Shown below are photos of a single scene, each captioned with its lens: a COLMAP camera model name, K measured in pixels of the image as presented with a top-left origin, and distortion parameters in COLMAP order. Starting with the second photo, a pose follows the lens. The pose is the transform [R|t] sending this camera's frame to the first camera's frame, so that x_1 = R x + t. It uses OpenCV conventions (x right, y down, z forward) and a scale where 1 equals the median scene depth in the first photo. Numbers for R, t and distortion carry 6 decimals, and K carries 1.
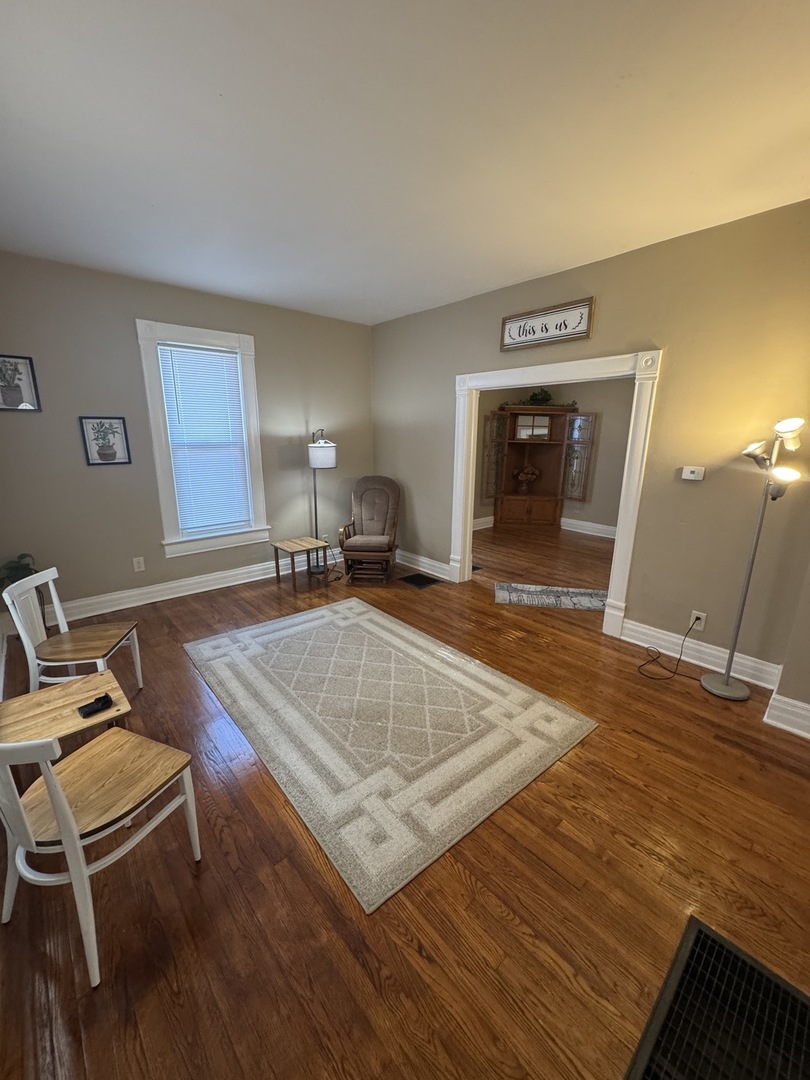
lens RADIAL K [[431.9, 0, 405.0], [0, 431.9, 540.0], [0, 0, 1]] dist [-0.000667, -0.000175]
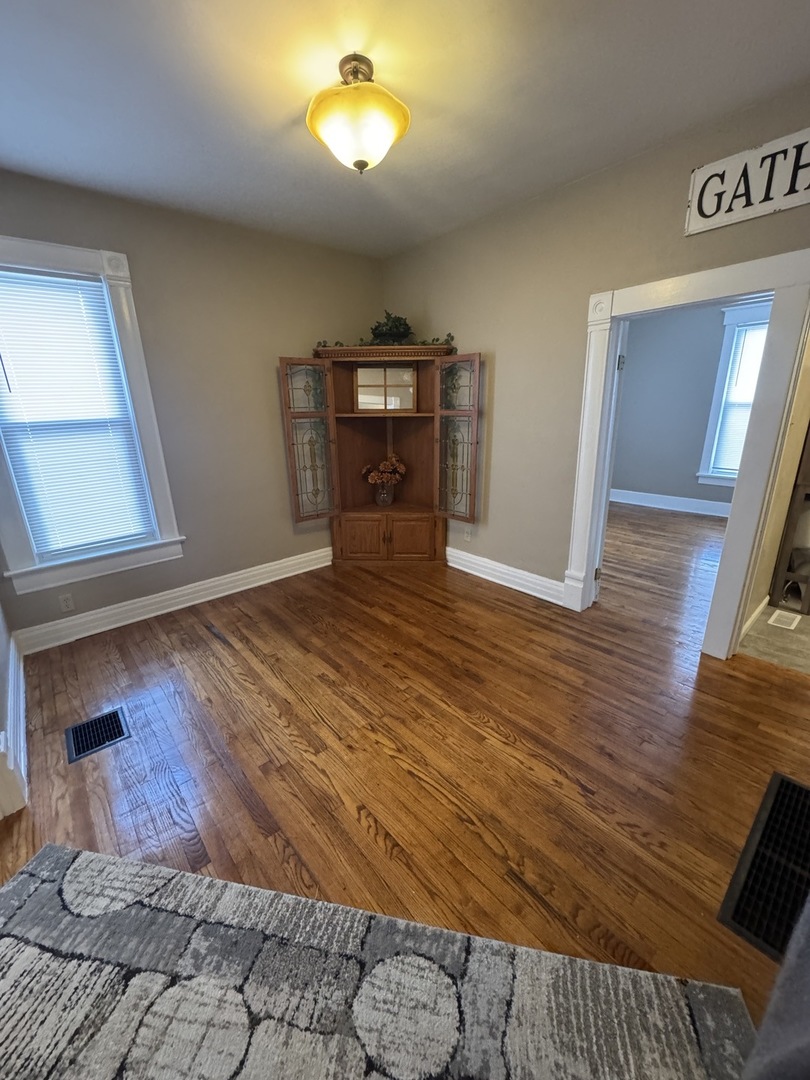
lens RADIAL K [[431.9, 0, 405.0], [0, 431.9, 540.0], [0, 0, 1]] dist [-0.000667, -0.000175]
pose [[0.999321, -0.031902, -0.018409, 0.324494], [0.032818, 0.998118, 0.051809, -0.094355], [0.016722, -0.052378, 0.998487, 0.436850]]
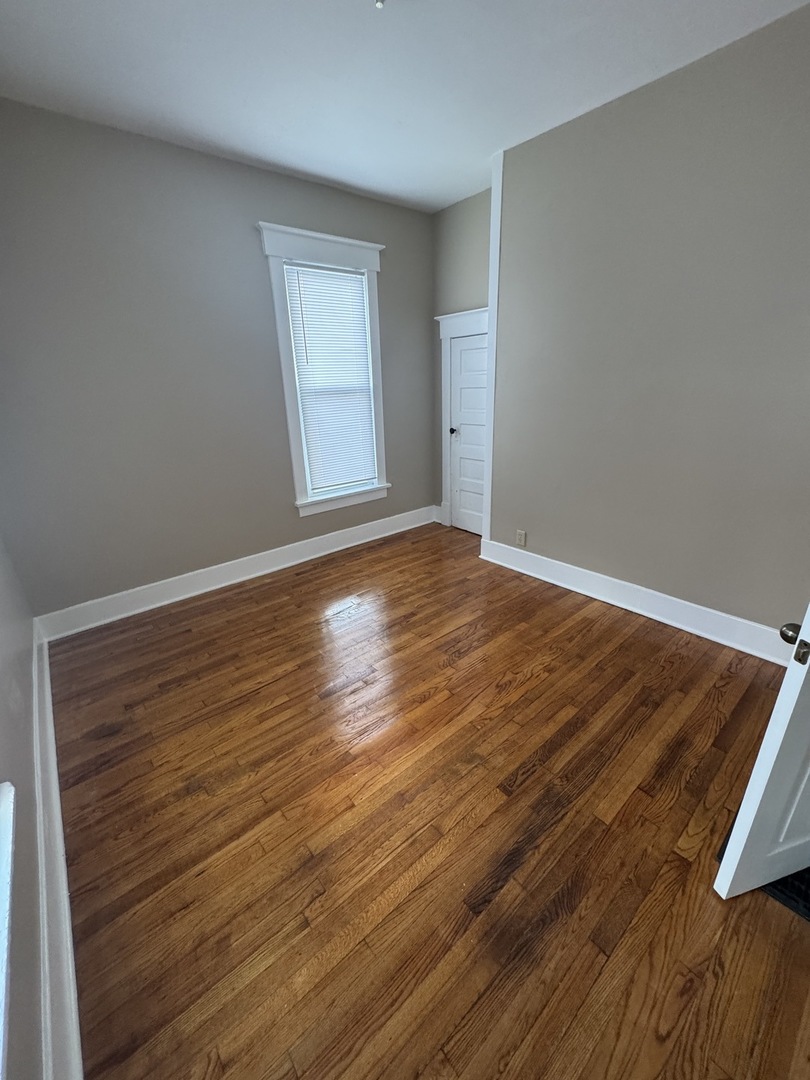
lens RADIAL K [[431.9, 0, 405.0], [0, 431.9, 540.0], [0, 0, 1]] dist [-0.000667, -0.000175]
pose [[0.024720, -0.356521, 0.933960, 0.362710], [0.287049, 0.897436, 0.334981, -0.212770], [-0.957597, 0.259811, 0.124524, 0.919162]]
